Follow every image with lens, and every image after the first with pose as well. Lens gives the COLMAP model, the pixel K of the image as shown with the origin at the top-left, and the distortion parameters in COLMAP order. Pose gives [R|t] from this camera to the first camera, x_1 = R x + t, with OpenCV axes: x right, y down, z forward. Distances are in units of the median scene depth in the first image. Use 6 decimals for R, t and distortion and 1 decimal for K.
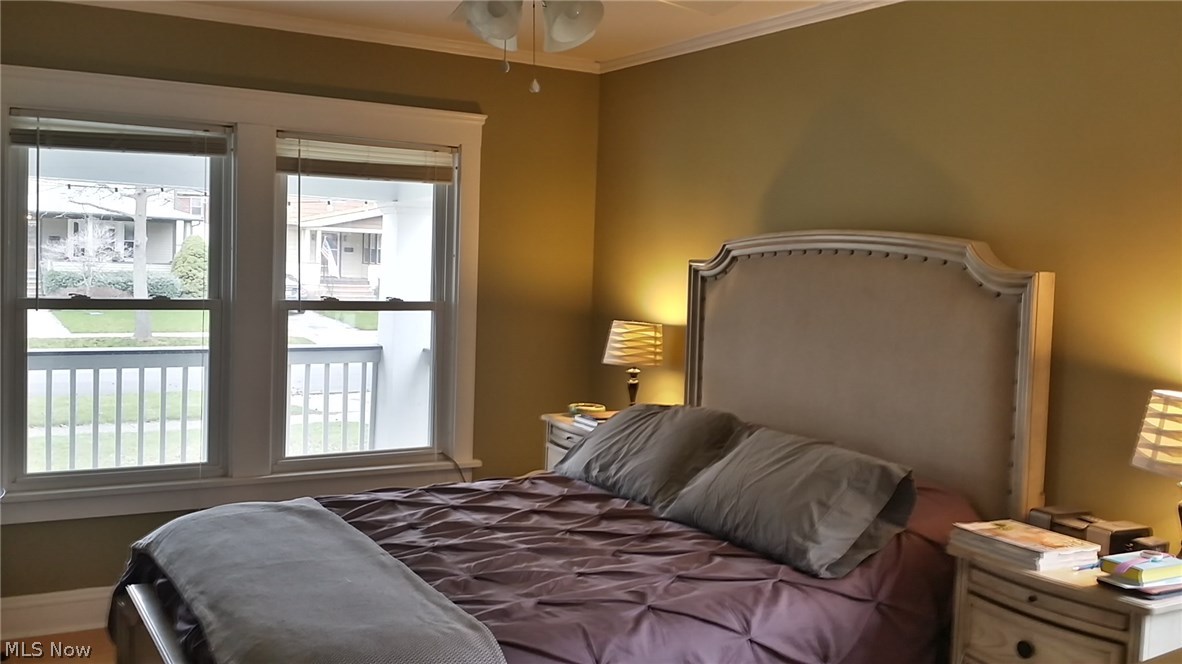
lens RADIAL K [[1097.5, 0, 594.2], [0, 1097.5, 314.5], [0, 0, 1]] dist [0.140947, -0.366980]
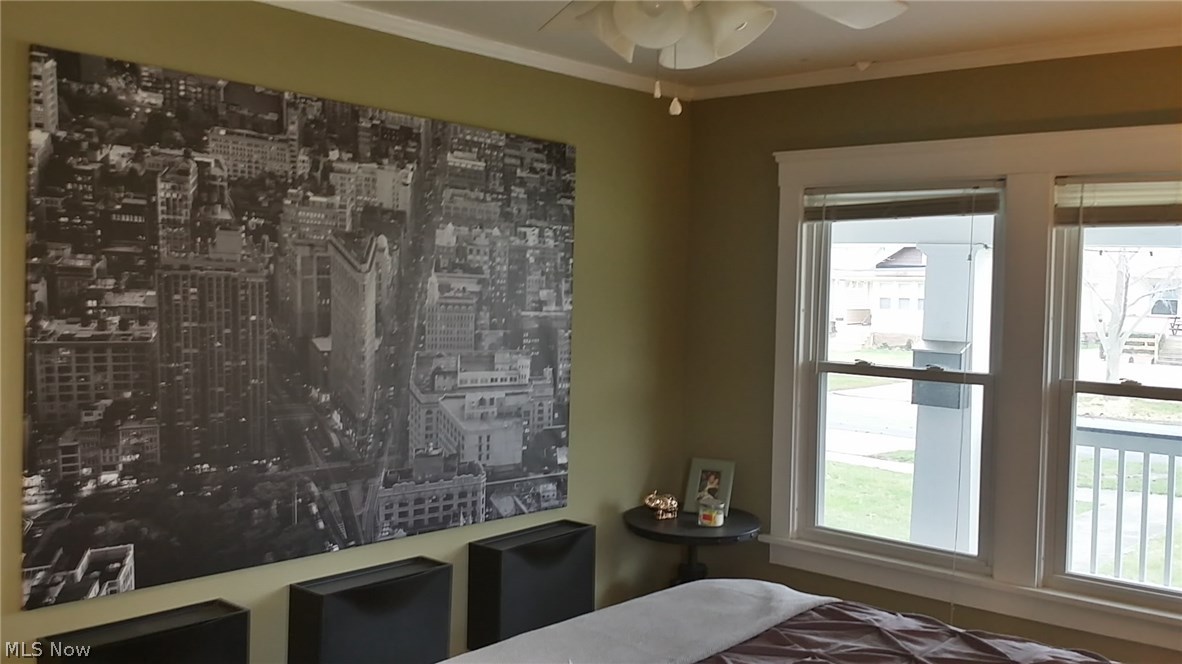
lens RADIAL K [[1097.5, 0, 594.2], [0, 1097.5, 314.5], [0, 0, 1]] dist [0.140947, -0.366980]
pose [[0.311452, -0.000469, -0.950262, 0.403062], [-0.066259, 0.997555, -0.022209, -0.020203], [0.947949, 0.069880, 0.310660, 0.413810]]
